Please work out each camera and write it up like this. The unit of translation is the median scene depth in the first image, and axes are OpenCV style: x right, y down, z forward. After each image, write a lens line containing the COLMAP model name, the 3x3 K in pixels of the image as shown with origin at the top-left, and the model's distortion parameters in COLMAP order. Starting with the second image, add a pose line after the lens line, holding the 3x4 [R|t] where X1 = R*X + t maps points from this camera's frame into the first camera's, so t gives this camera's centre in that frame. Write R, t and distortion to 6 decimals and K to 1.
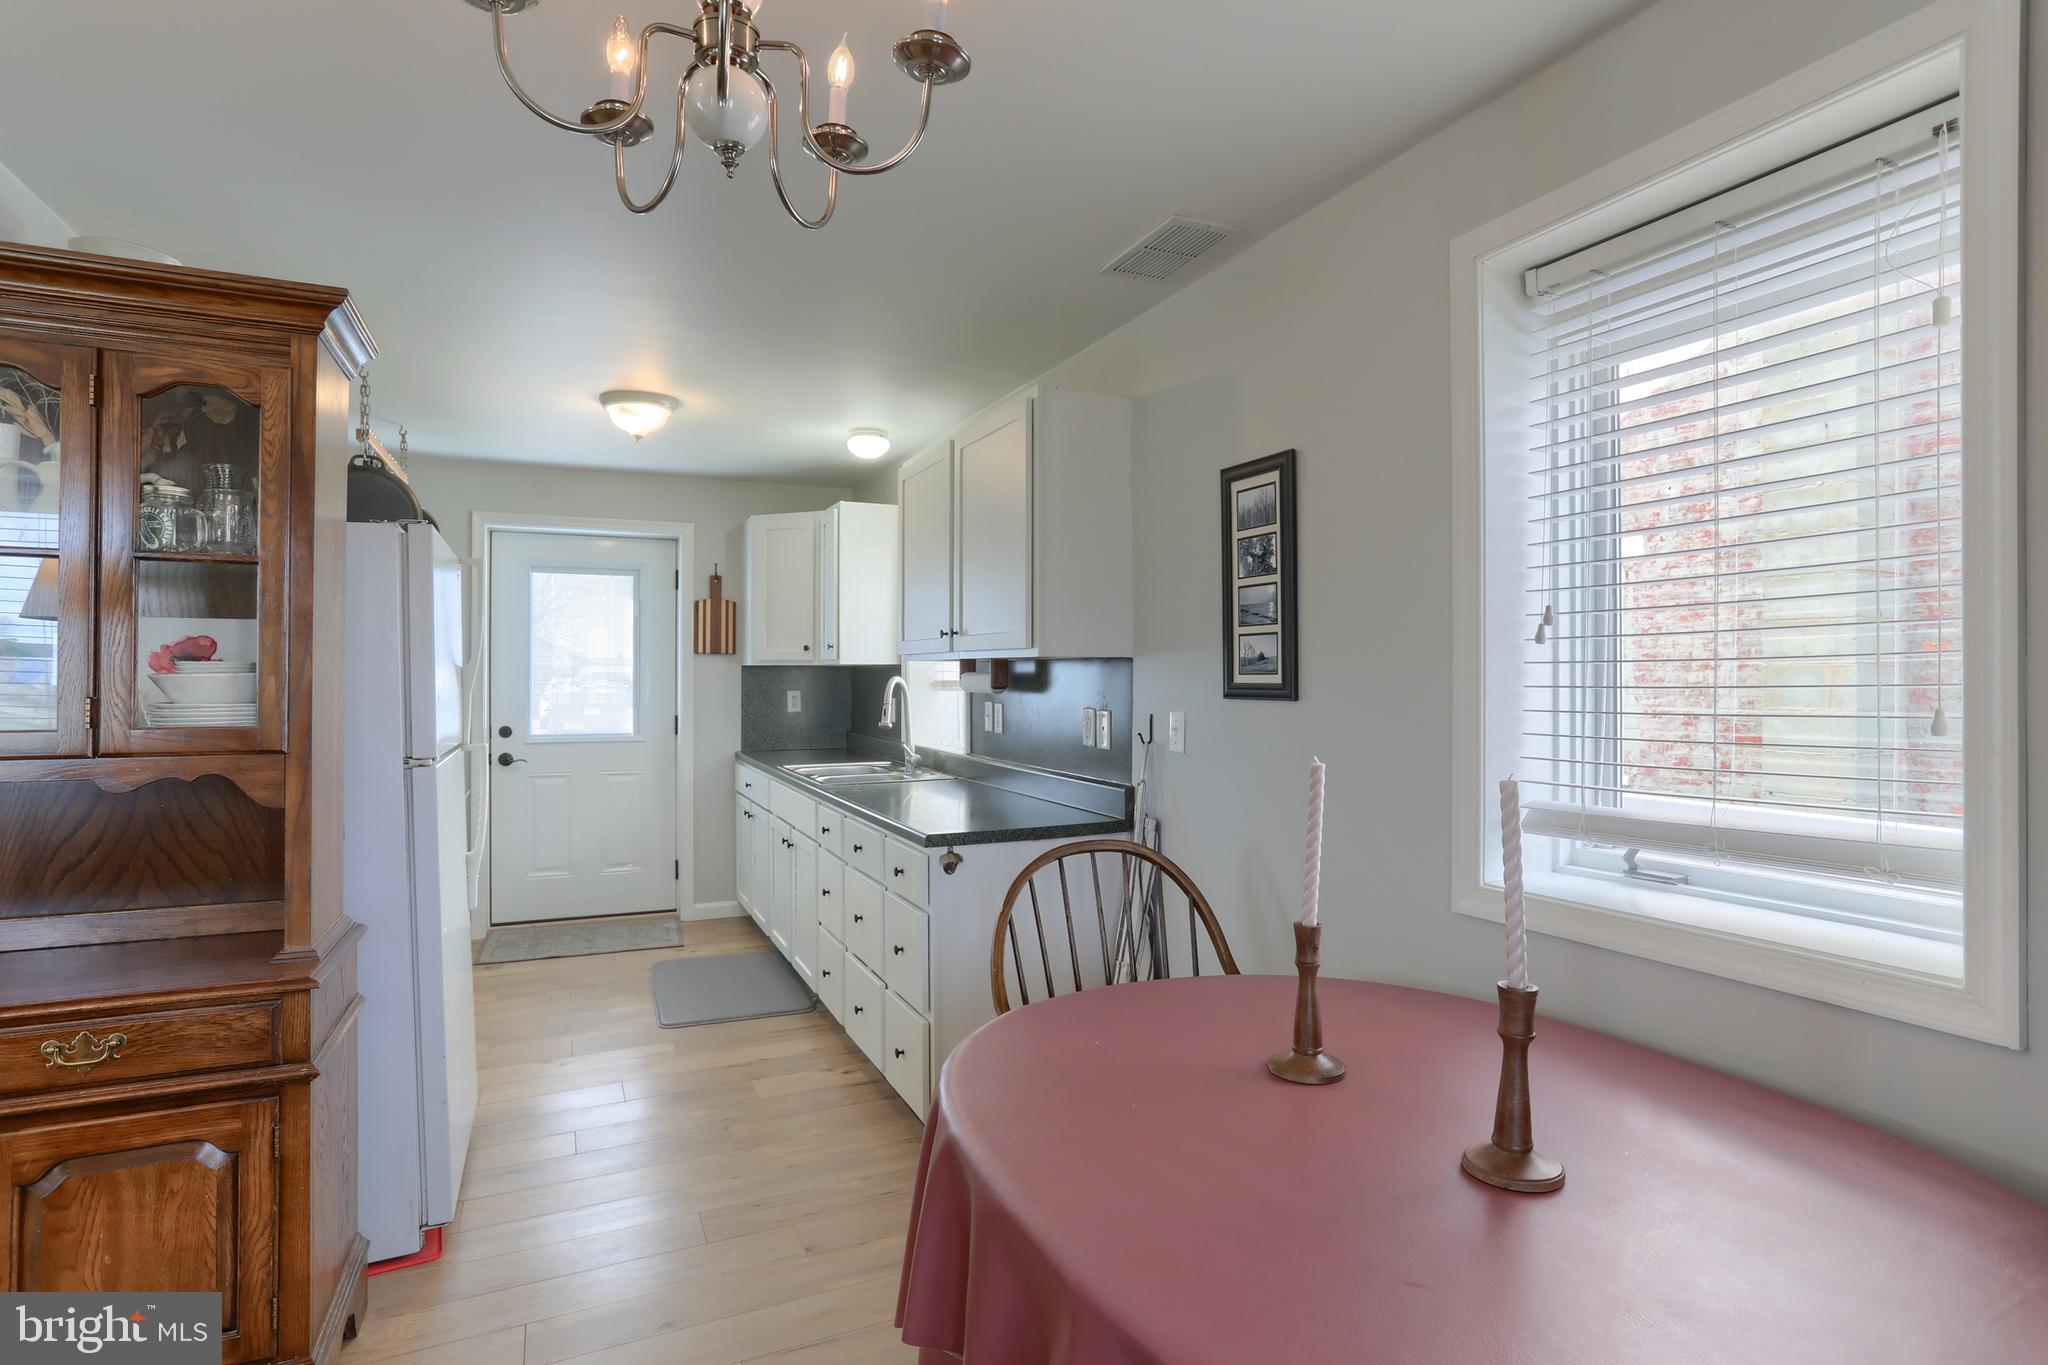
lens RADIAL K [[1013.3, 0, 1022.3], [0, 1013.3, 679.9], [0, 0, 1]] dist [-0.022841, 0.000070]
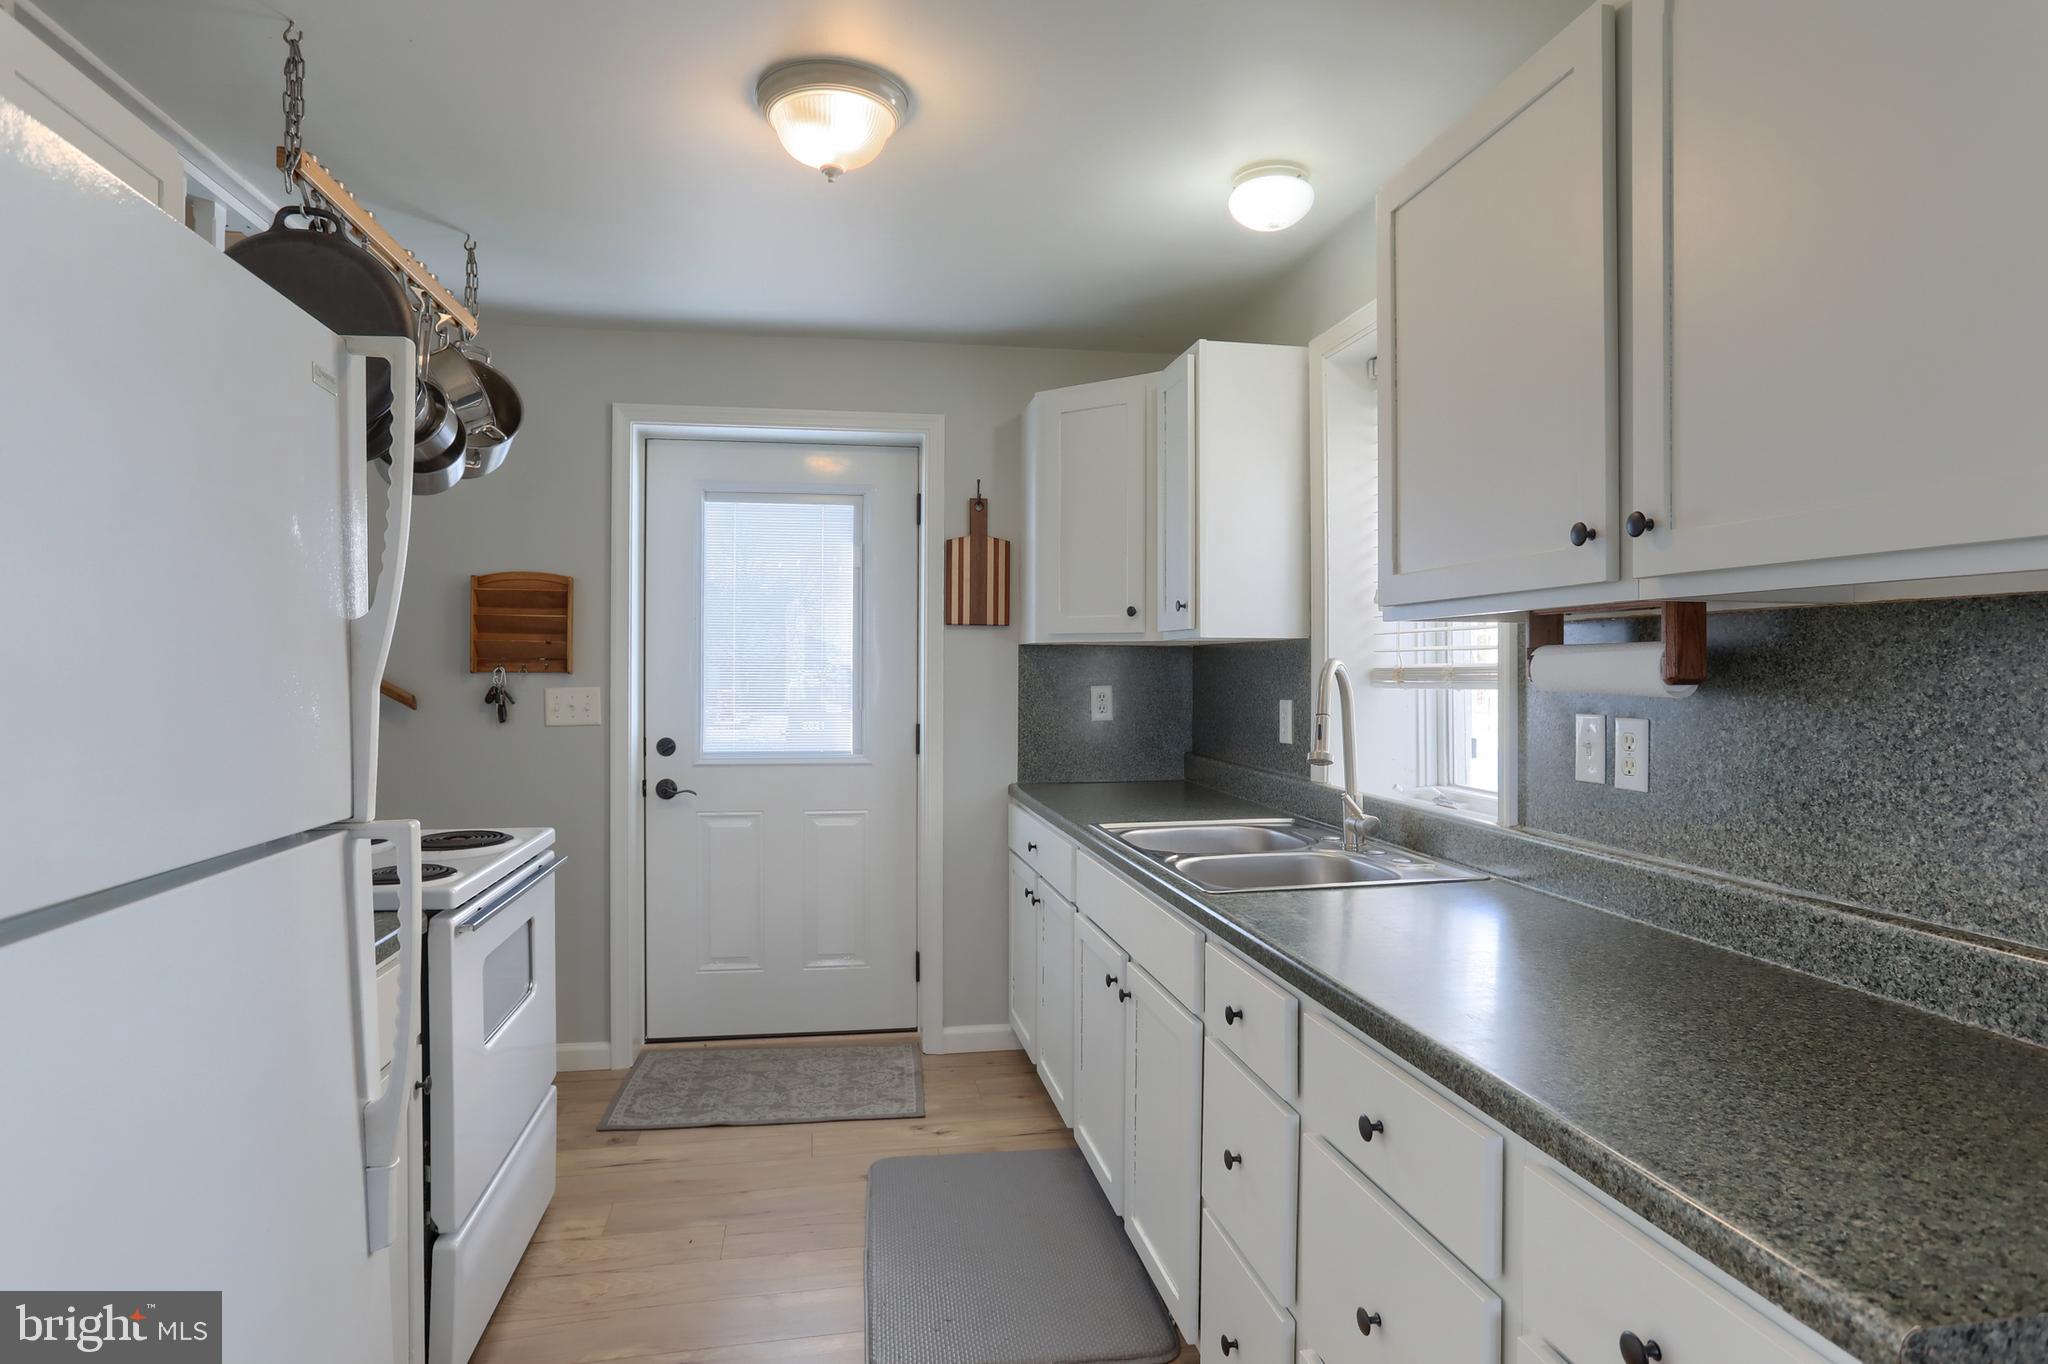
lens RADIAL K [[1114.9, 0, 1022.6], [0, 1114.9, 680.0], [0, 0, 1]] dist [0.002036, 0.000150]
pose [[0.969192, 0.003459, -0.246281, -0.113063], [-0.002398, 0.999987, 0.004606, 0.004546], [0.246293, -0.003873, 0.969188, 0.358956]]
